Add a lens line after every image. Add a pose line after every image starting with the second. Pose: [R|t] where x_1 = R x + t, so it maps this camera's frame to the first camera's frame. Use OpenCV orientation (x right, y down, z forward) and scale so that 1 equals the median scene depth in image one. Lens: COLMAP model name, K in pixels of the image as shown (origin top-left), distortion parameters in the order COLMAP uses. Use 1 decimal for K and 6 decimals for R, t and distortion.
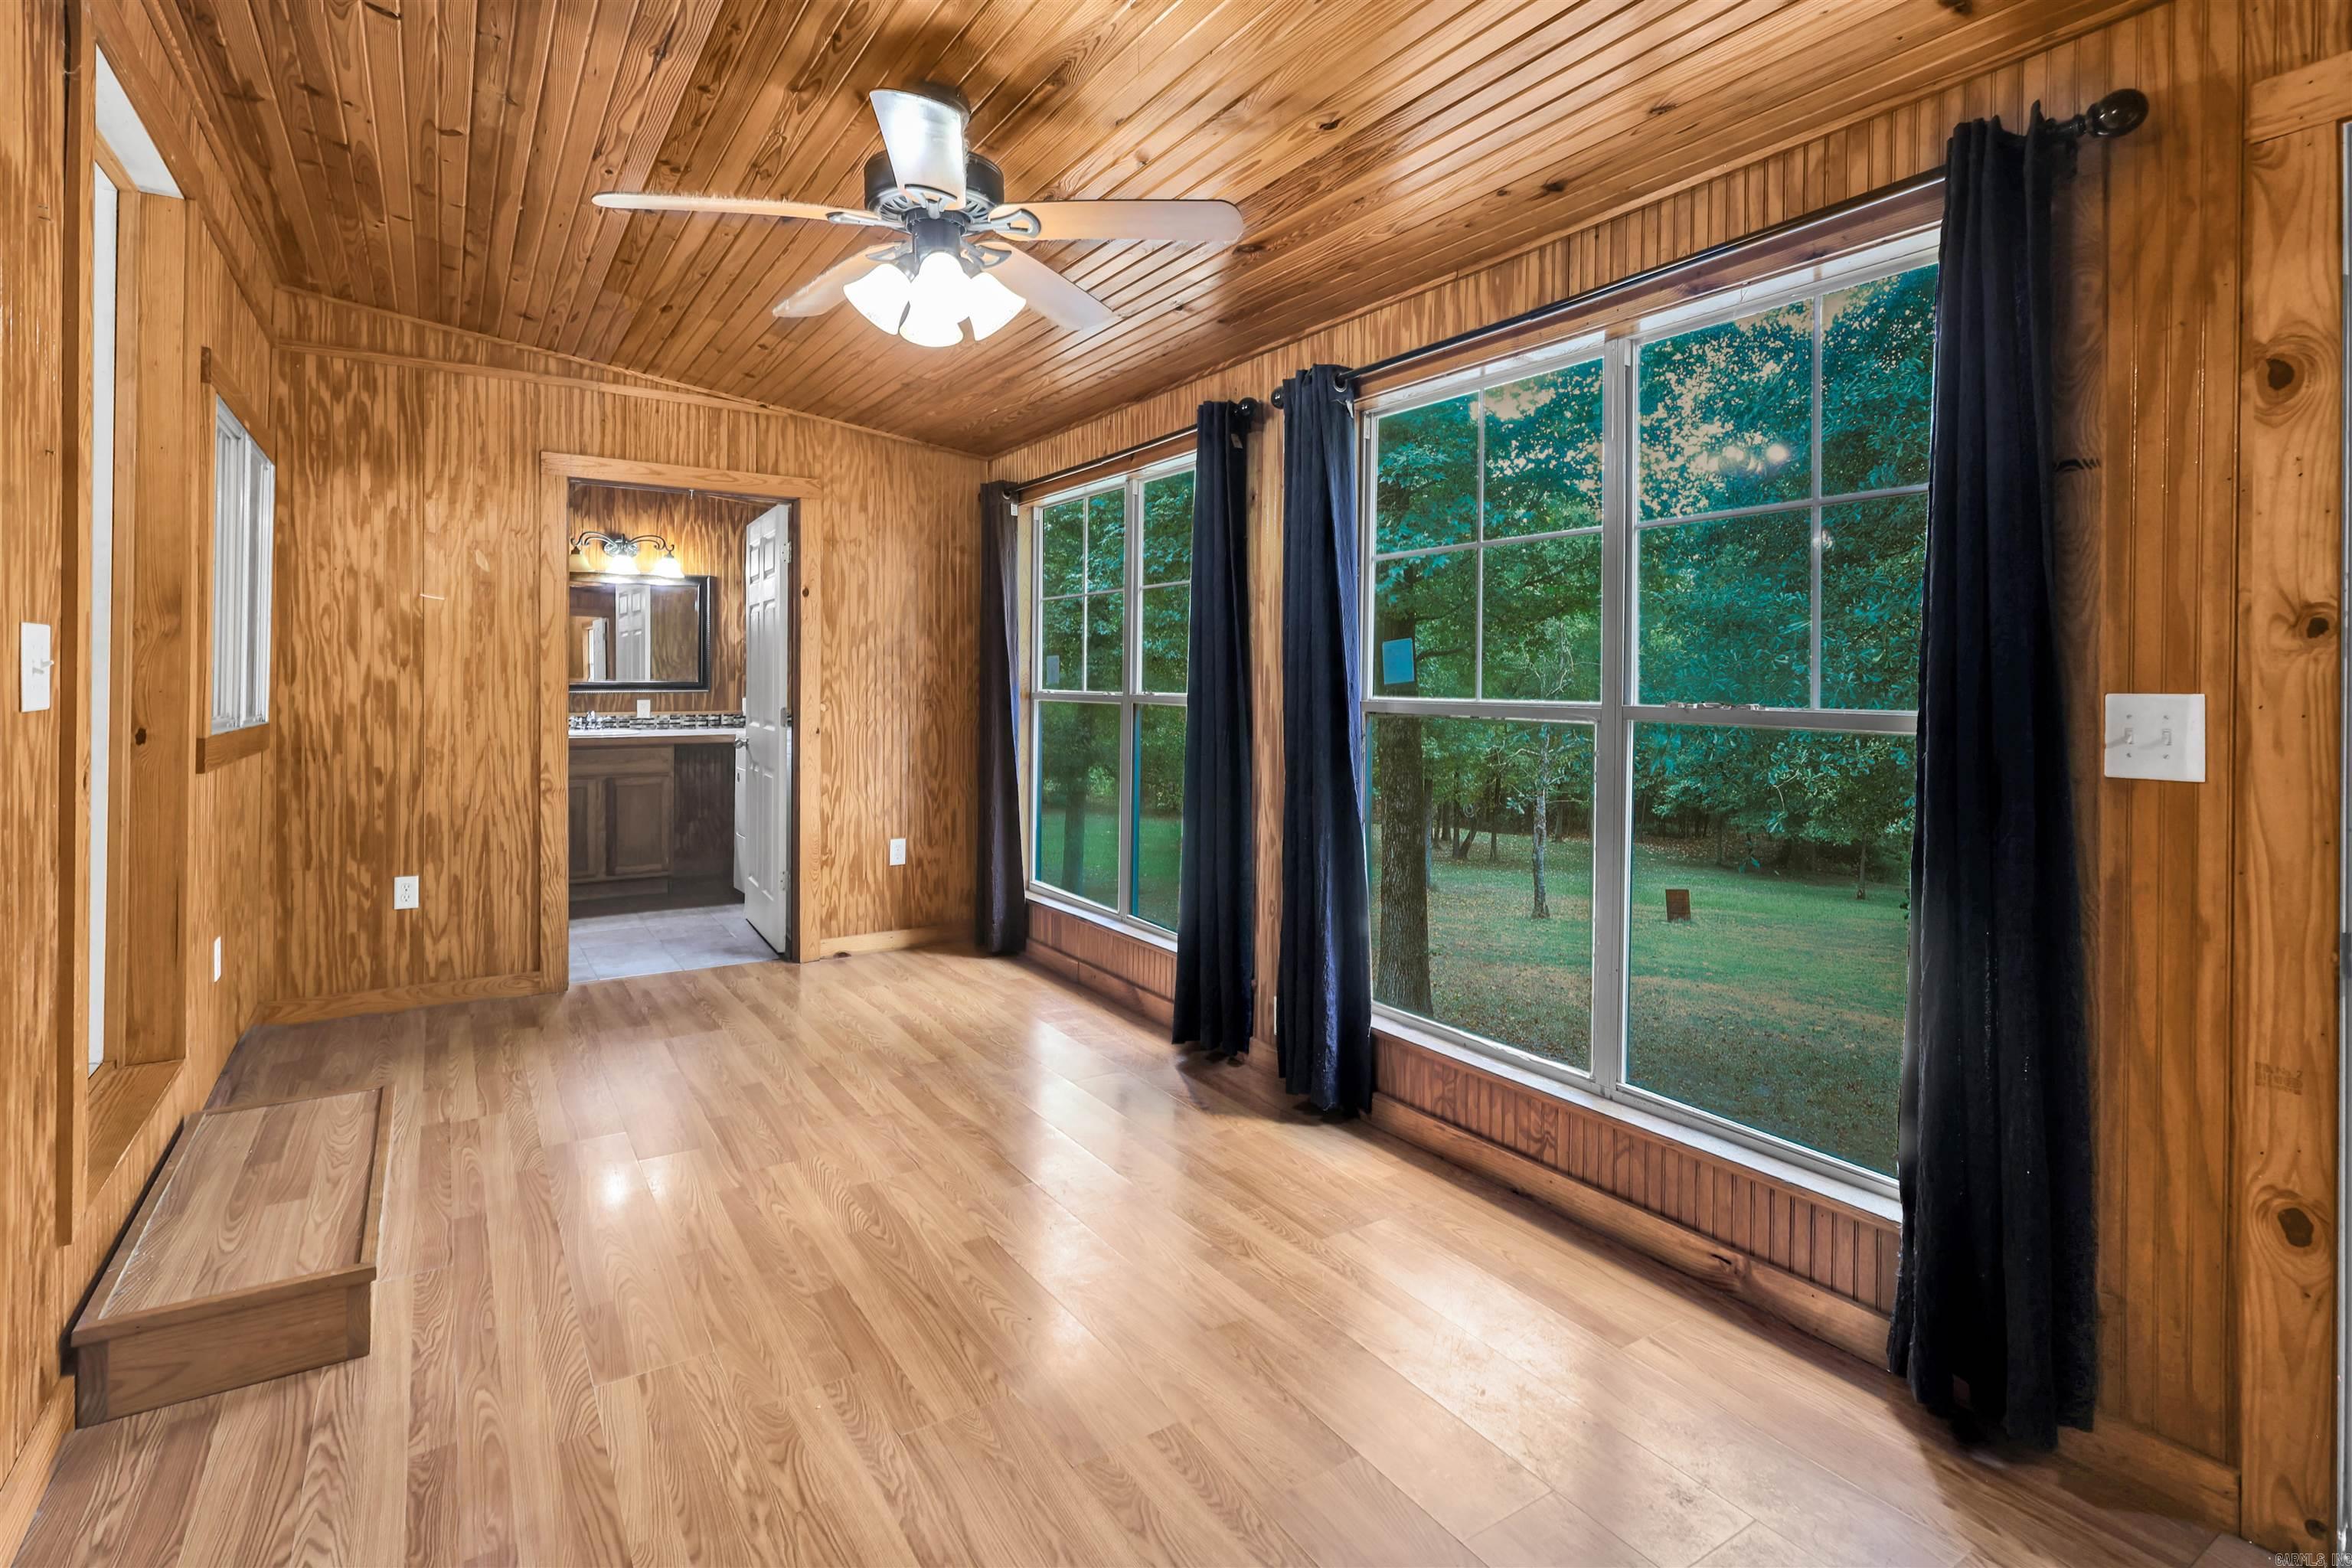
lens RADIAL K [[1139.1, 0, 1123.2], [0, 1139.1, 672.0], [0, 0, 1]] dist [-0.002564, 0.002549]
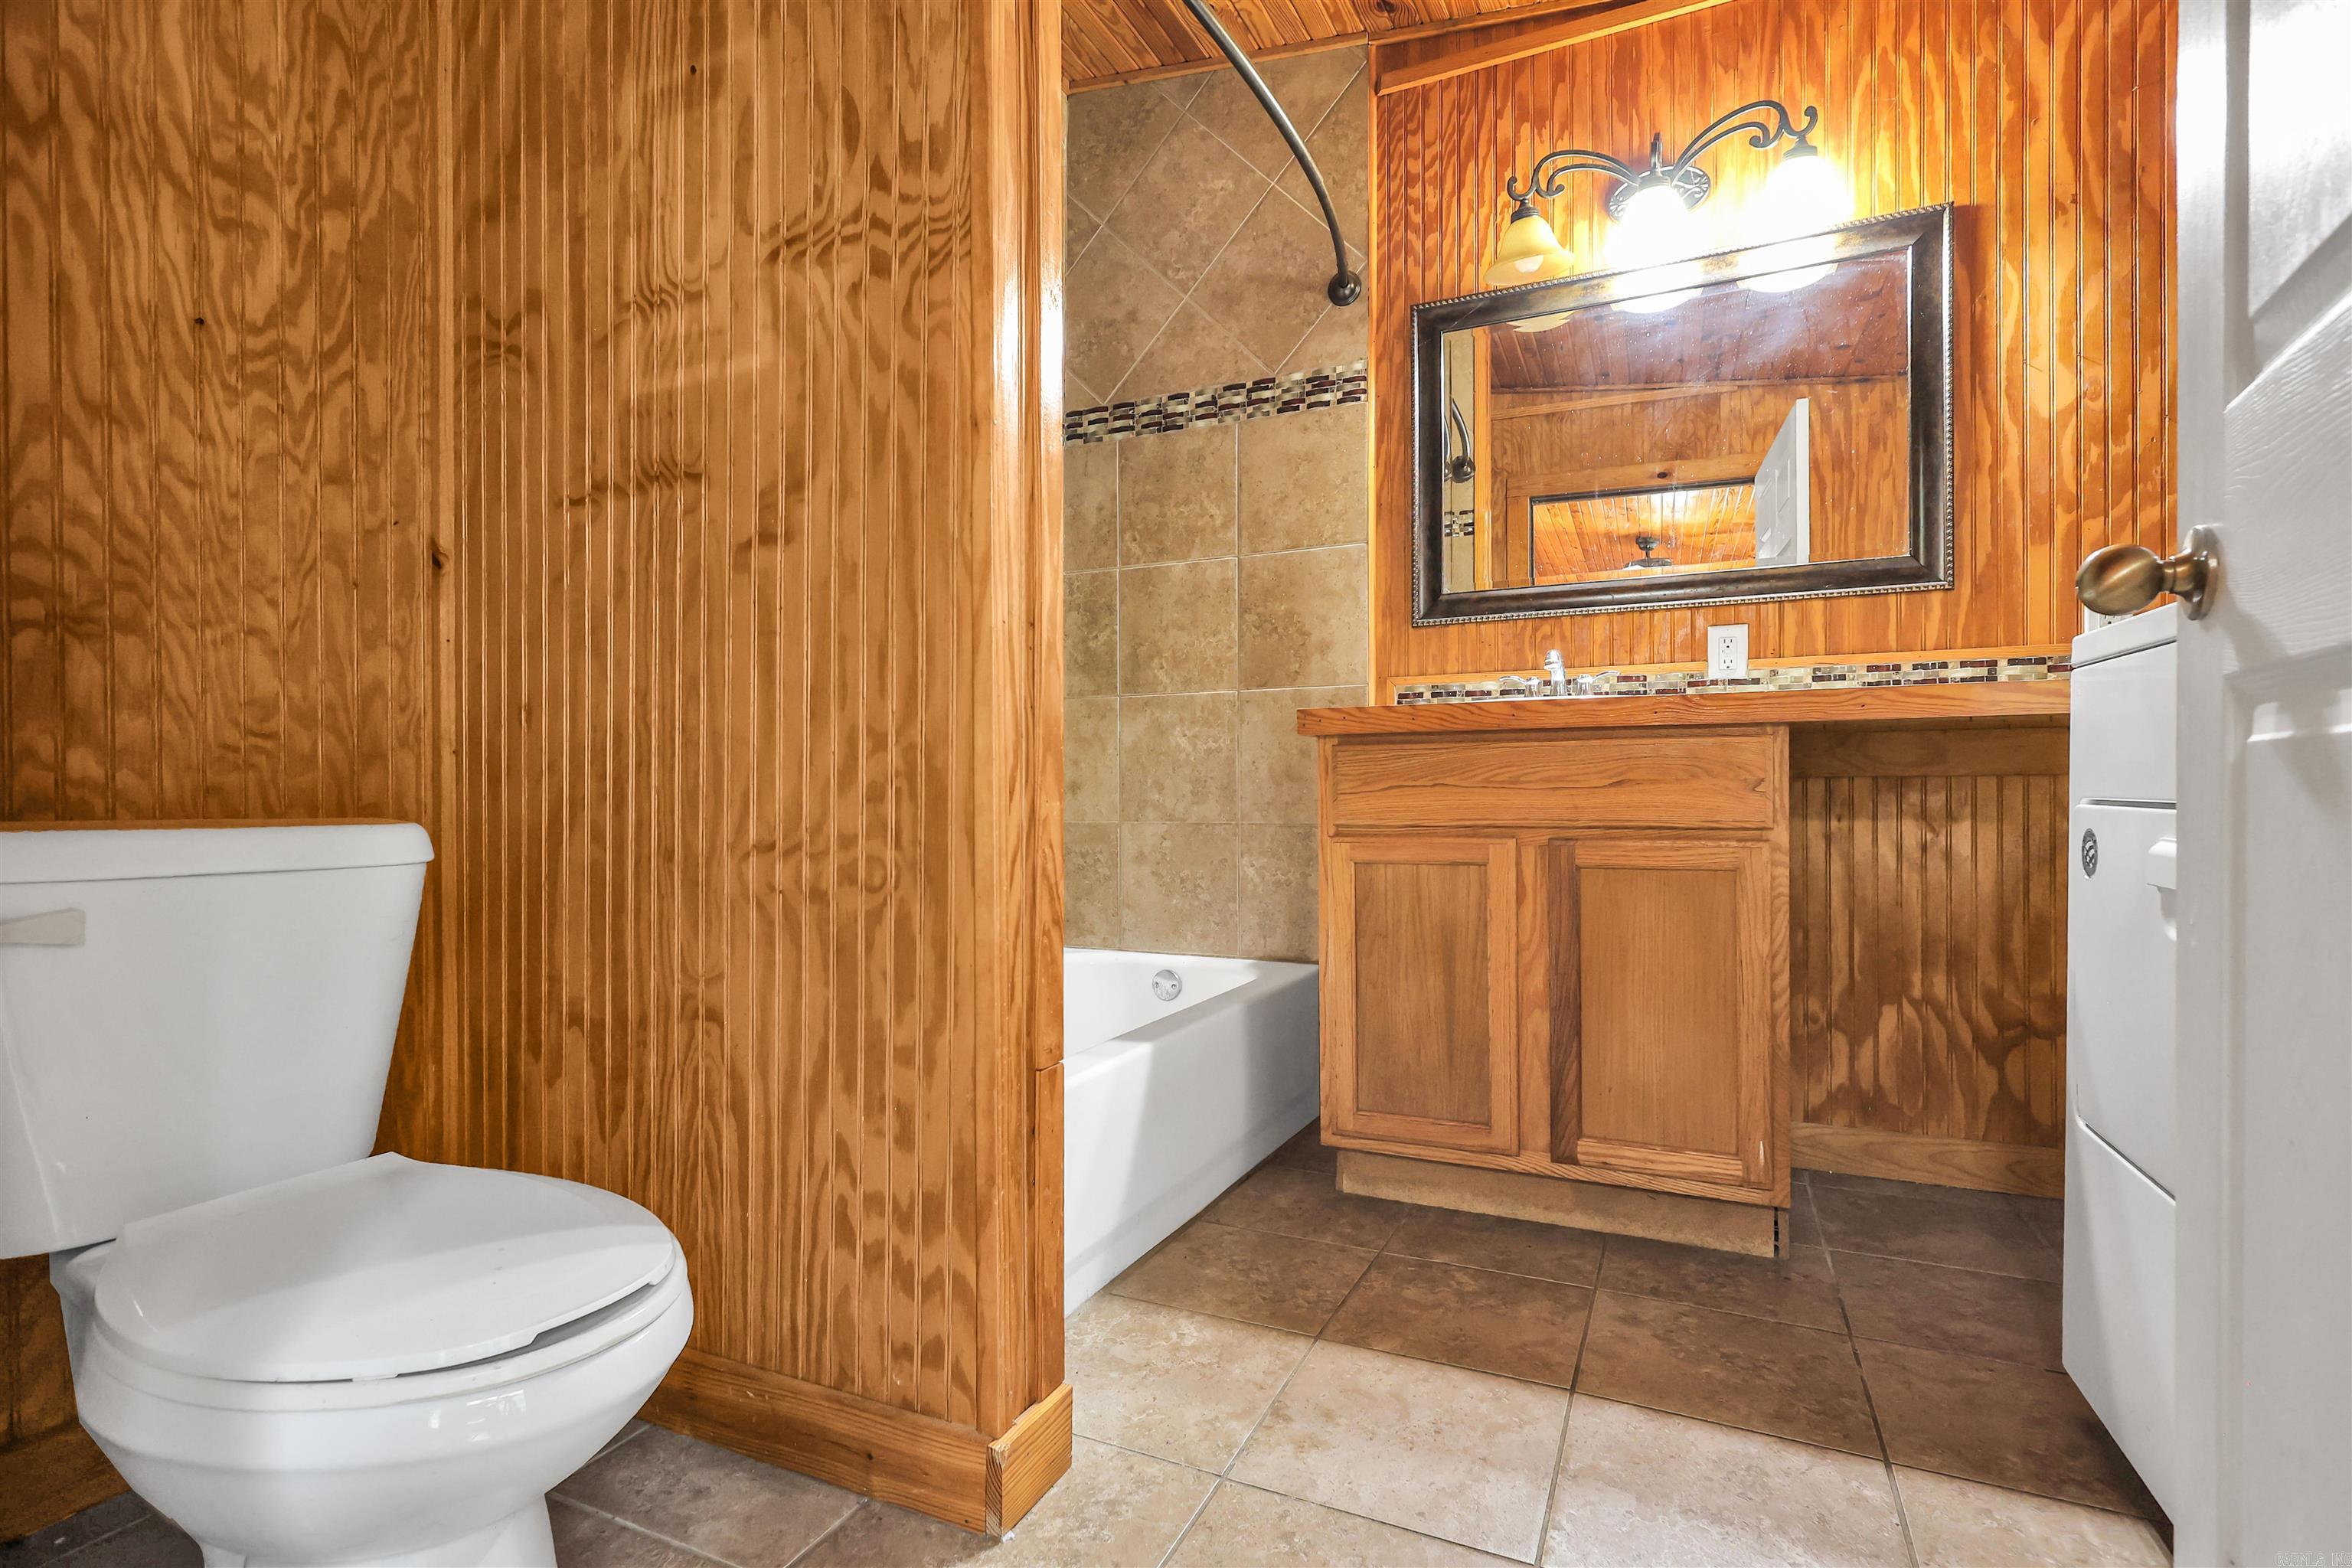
lens RADIAL K [[1141.5, 0, 1164.3], [0, 1141.5, 792.2], [0, 0, 1]] dist [-0.004570, 0.002781]
pose [[0.565909, -0.002352, -0.824464, -0.248744], [0.002355, 0.999996, -0.001236, 0.076985], [0.824464, -0.001242, 0.565913, 0.703519]]
